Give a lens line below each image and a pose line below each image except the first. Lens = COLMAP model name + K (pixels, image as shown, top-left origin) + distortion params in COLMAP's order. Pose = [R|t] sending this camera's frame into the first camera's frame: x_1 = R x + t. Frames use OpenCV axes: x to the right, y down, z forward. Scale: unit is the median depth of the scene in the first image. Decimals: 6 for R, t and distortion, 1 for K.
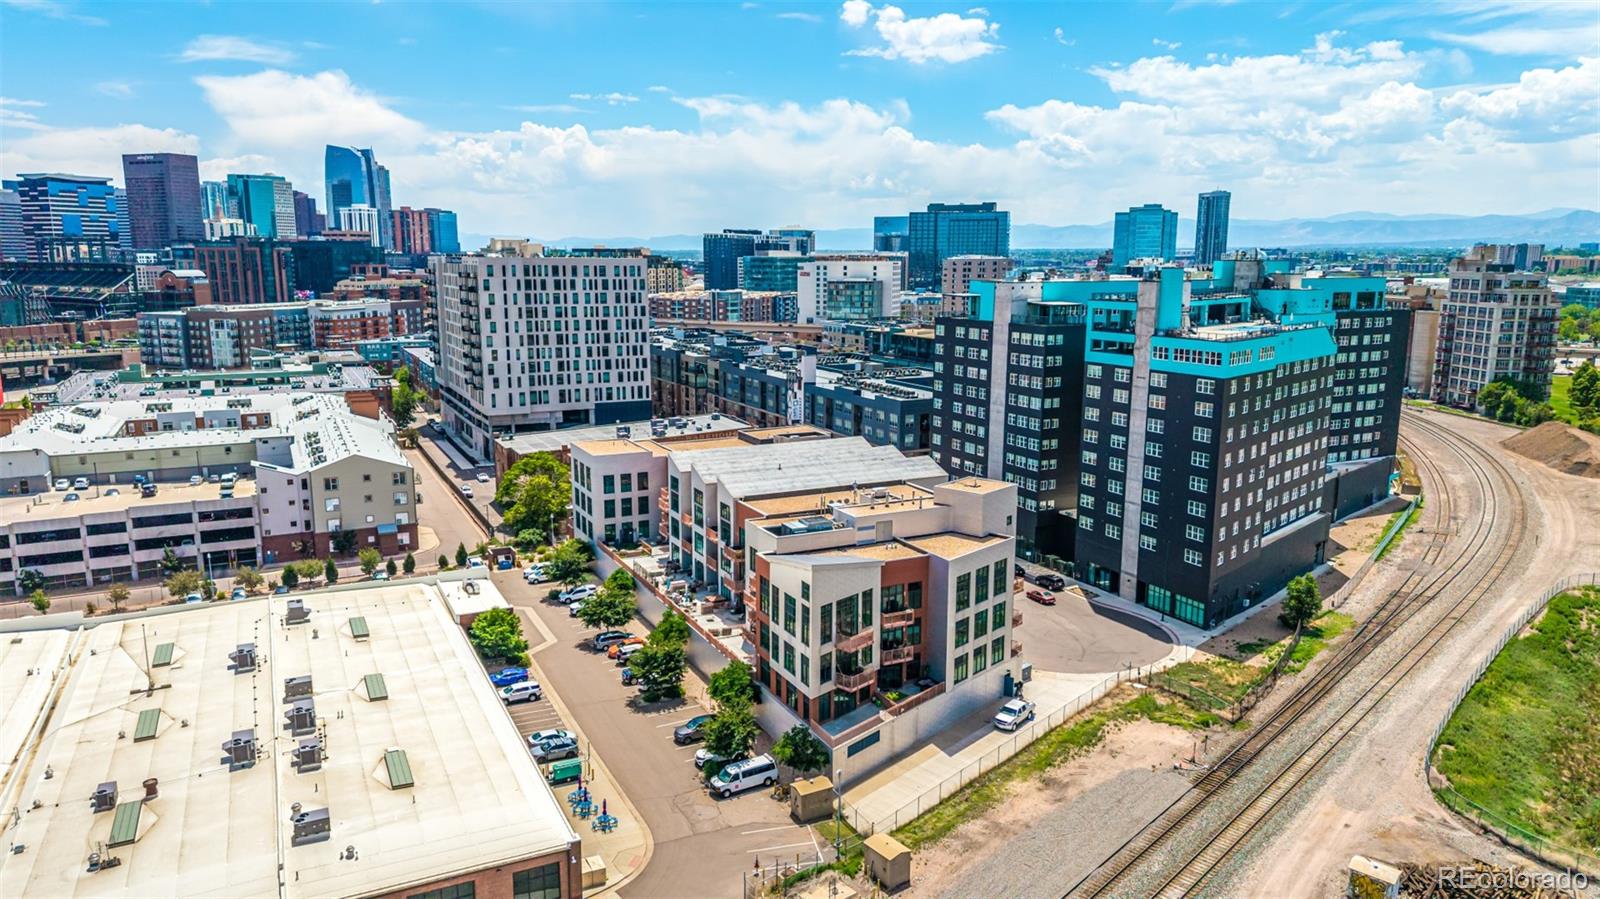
lens RADIAL K [[1064.6, 0, 799.2], [0, 1064.6, 466.8], [0, 0, 1]] dist [0.043491, -0.062082]
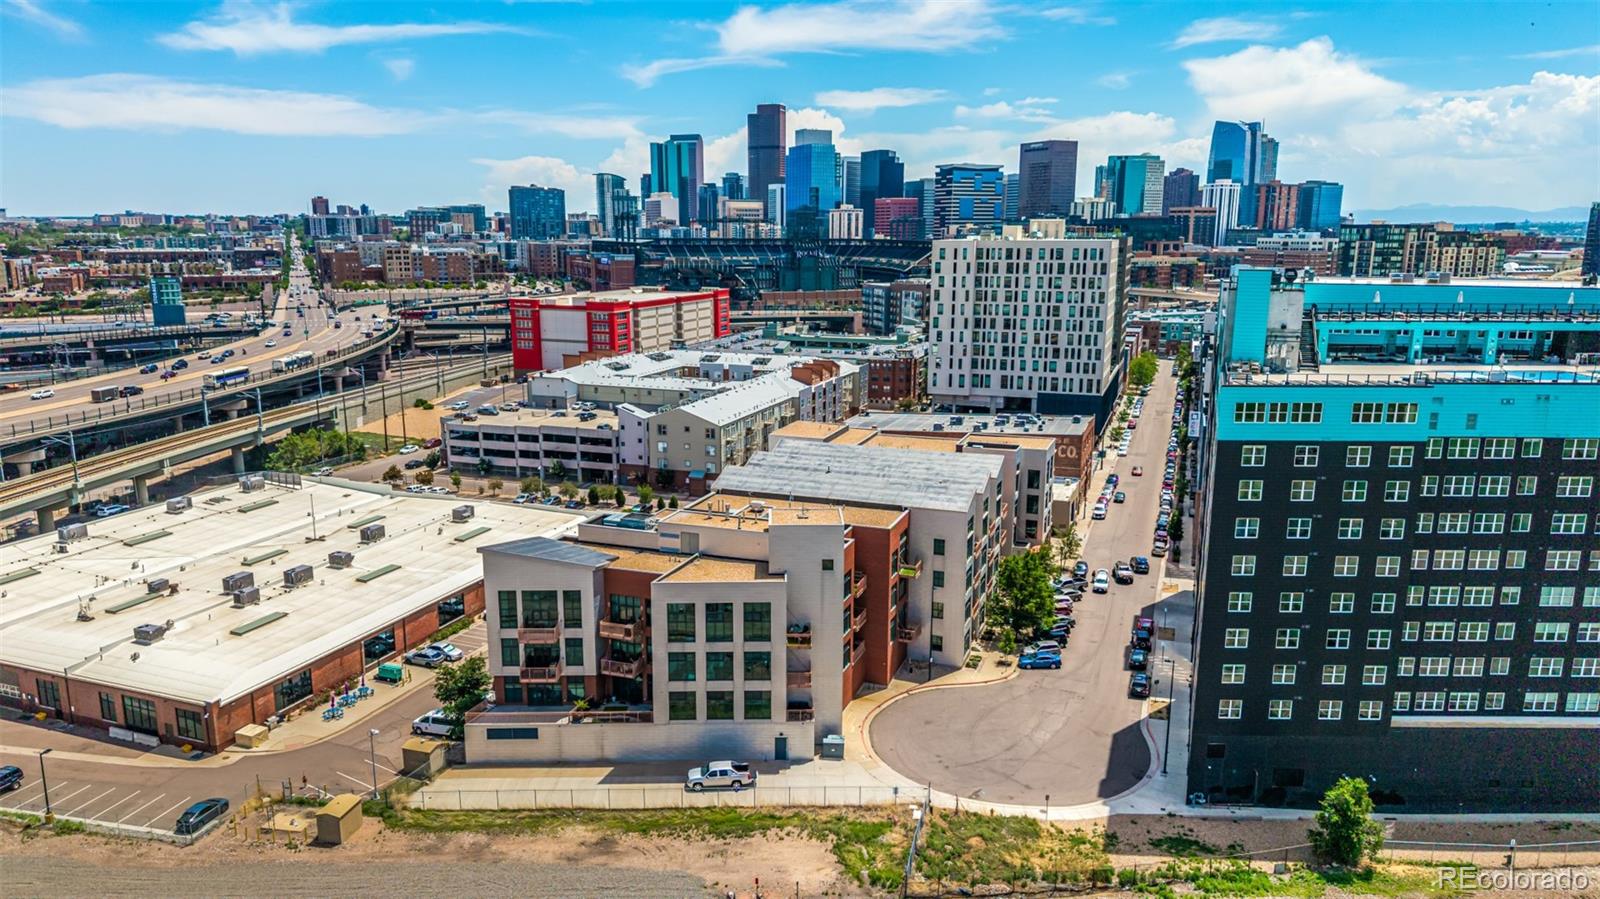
lens RADIAL K [[1063.3, 0, 800.2], [0, 1063.3, 458.6], [0, 0, 1]] dist [0.063838, -0.072027]
pose [[0.685642, 0.152868, -0.711707, 0.534266], [-0.142080, 0.987000, 0.075123, -0.064587], [0.713939, 0.049612, 0.698449, 0.272966]]
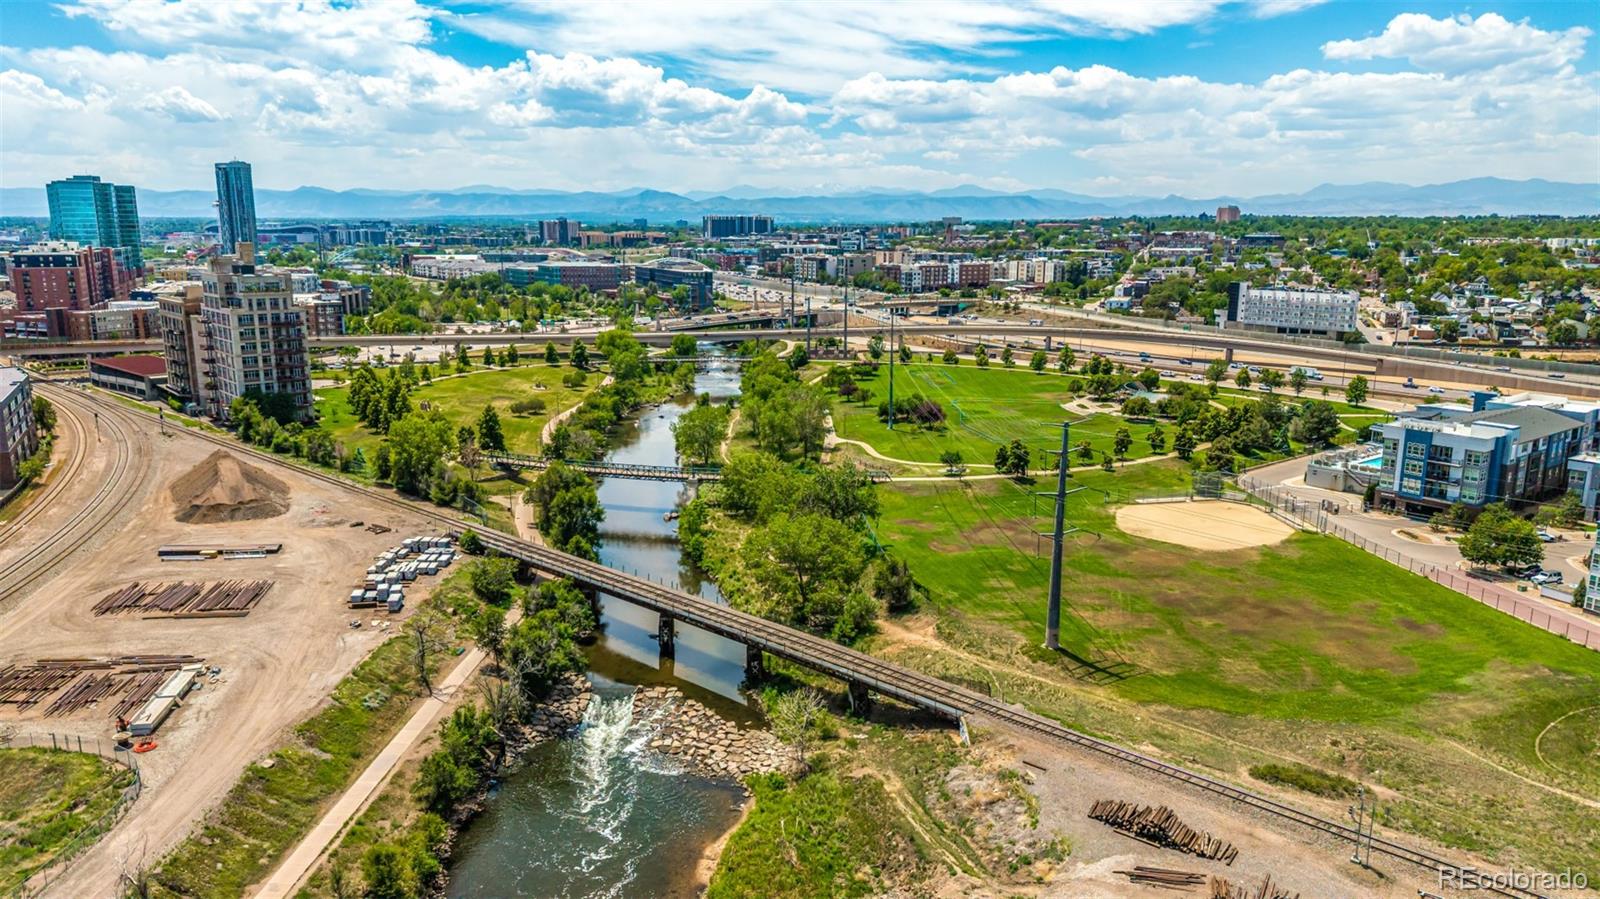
lens RADIAL K [[1063.3, 0, 800.2], [0, 1063.3, 458.6], [0, 0, 1]] dist [0.063838, -0.072027]
pose [[0.733535, -0.140731, 0.664922, 0.711491], [0.127654, 0.989444, 0.068590, -0.054865], [-0.667556, 0.034567, 0.743757, 0.021042]]
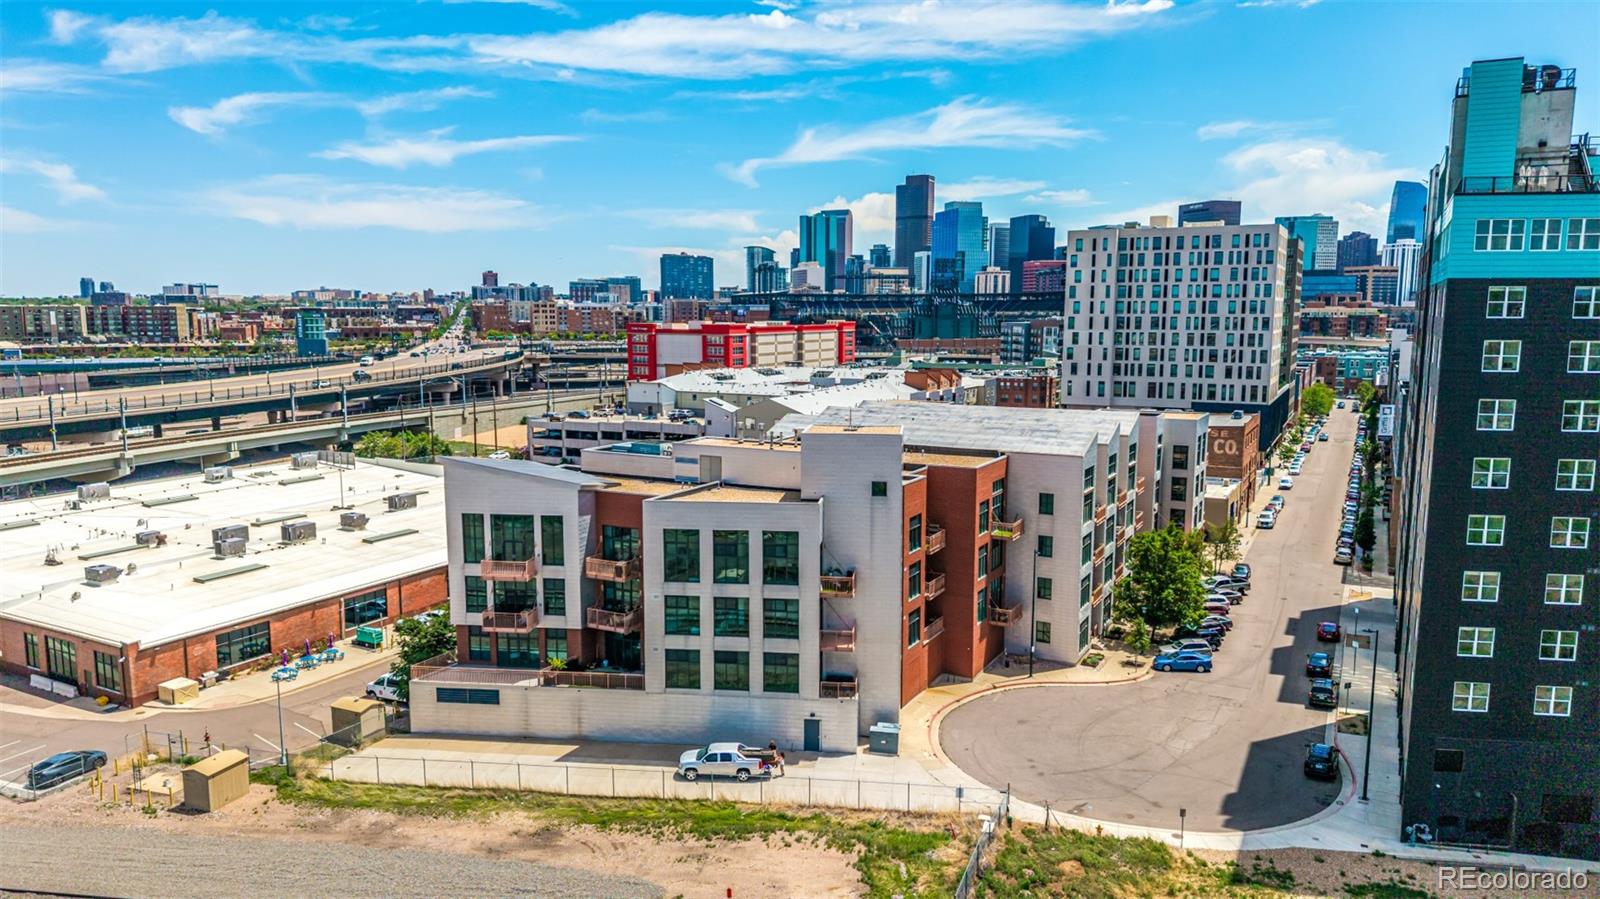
lens RADIAL K [[1063.3, 0, 800.2], [0, 1063.3, 458.6], [0, 0, 1]] dist [0.063838, -0.072027]
pose [[0.577875, 0.111297, -0.808500, 0.470135], [-0.156551, 0.987378, 0.024027, 0.017397], [0.800969, 0.112687, 0.588005, 0.410911]]
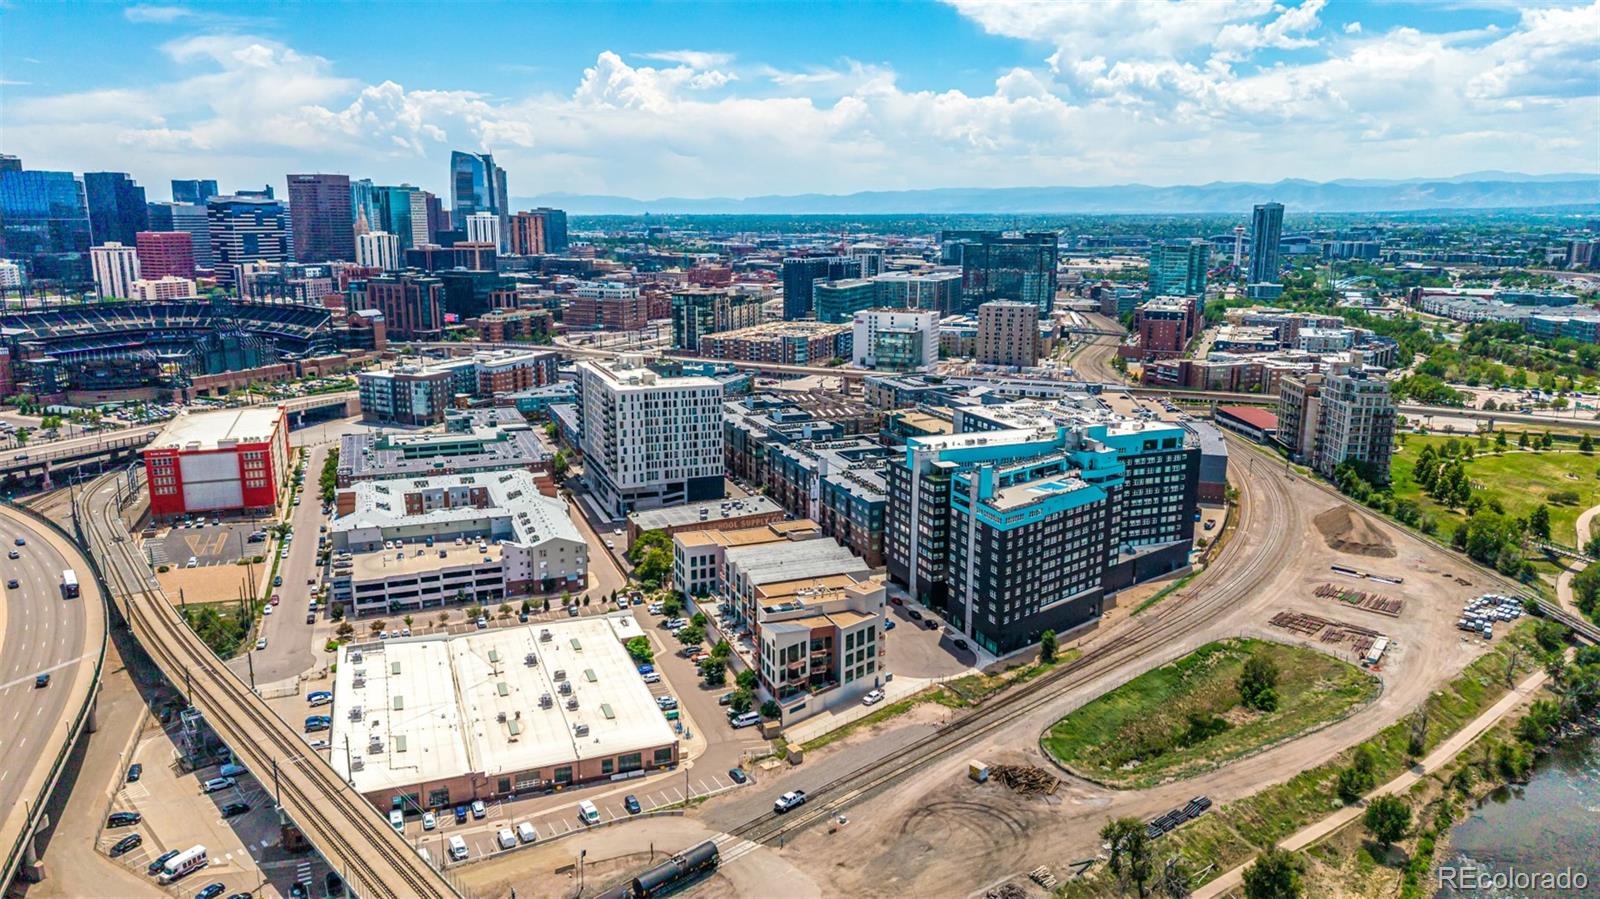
lens RADIAL K [[1063.3, 0, 800.2], [0, 1063.3, 458.6], [0, 0, 1]] dist [0.063838, -0.072027]
pose [[0.996316, 0.021126, -0.083119, 0.143603], [-0.018637, 0.999357, 0.030616, -0.208015], [0.083712, -0.028954, 0.996069, -0.759746]]
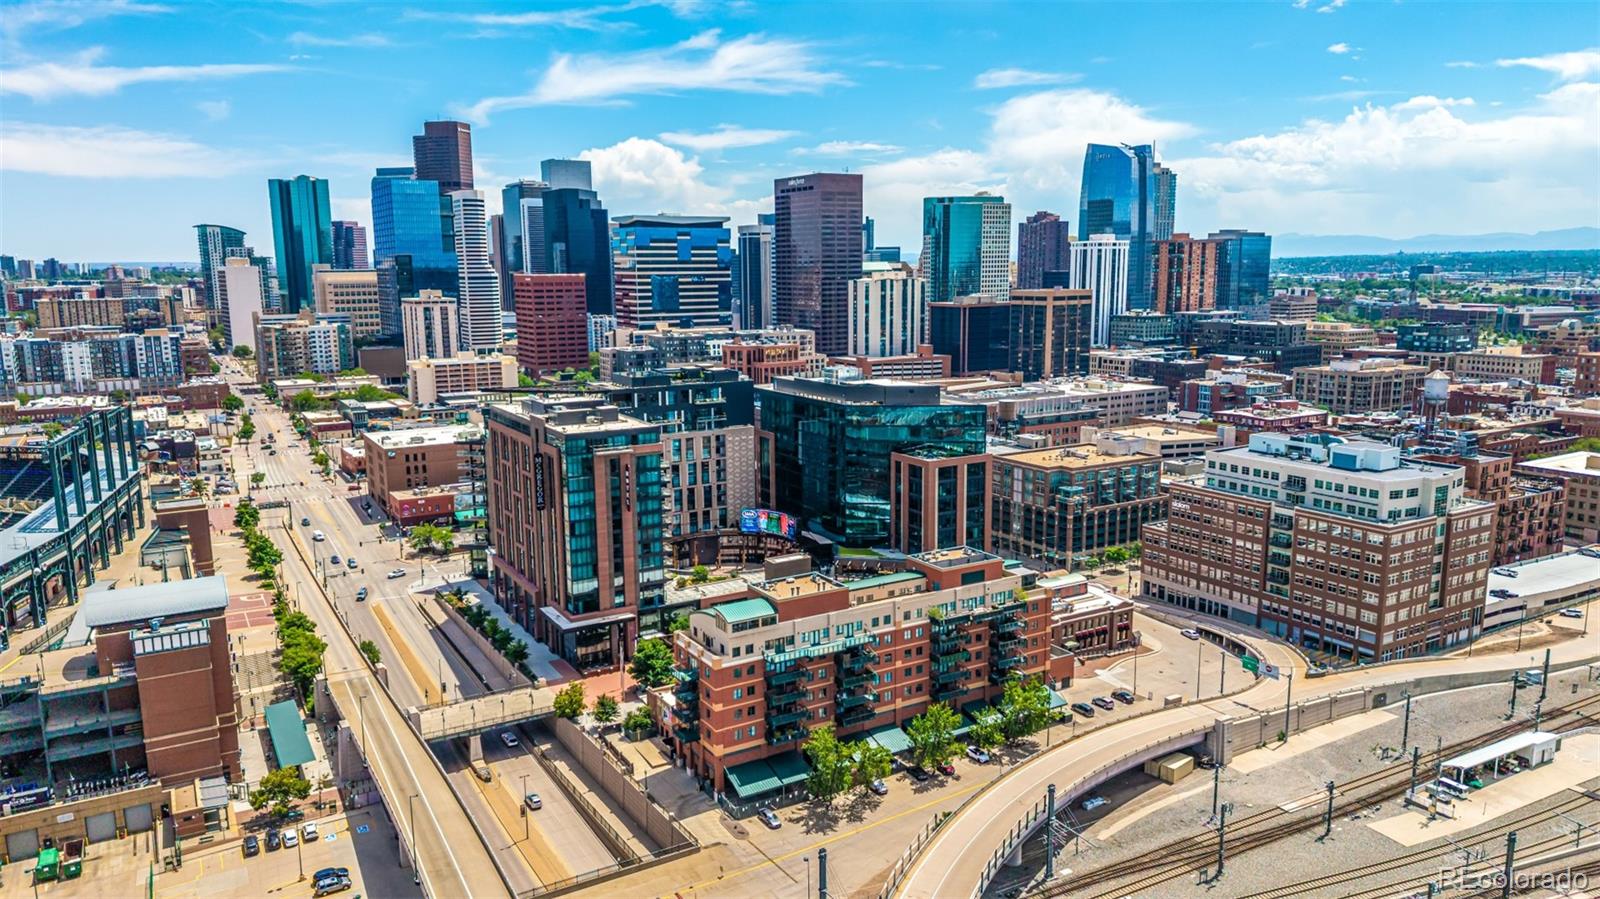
lens RADIAL K [[1097.2, 0, 804.5], [0, 1097.2, 474.9], [0, 0, 1]] dist [0.044793, -0.001895]
pose [[0.760064, 0.113744, -0.639817, -0.921419], [-0.114532, 0.992598, 0.040403, -0.876013], [0.639676, 0.042571, 0.767465, 3.155865]]
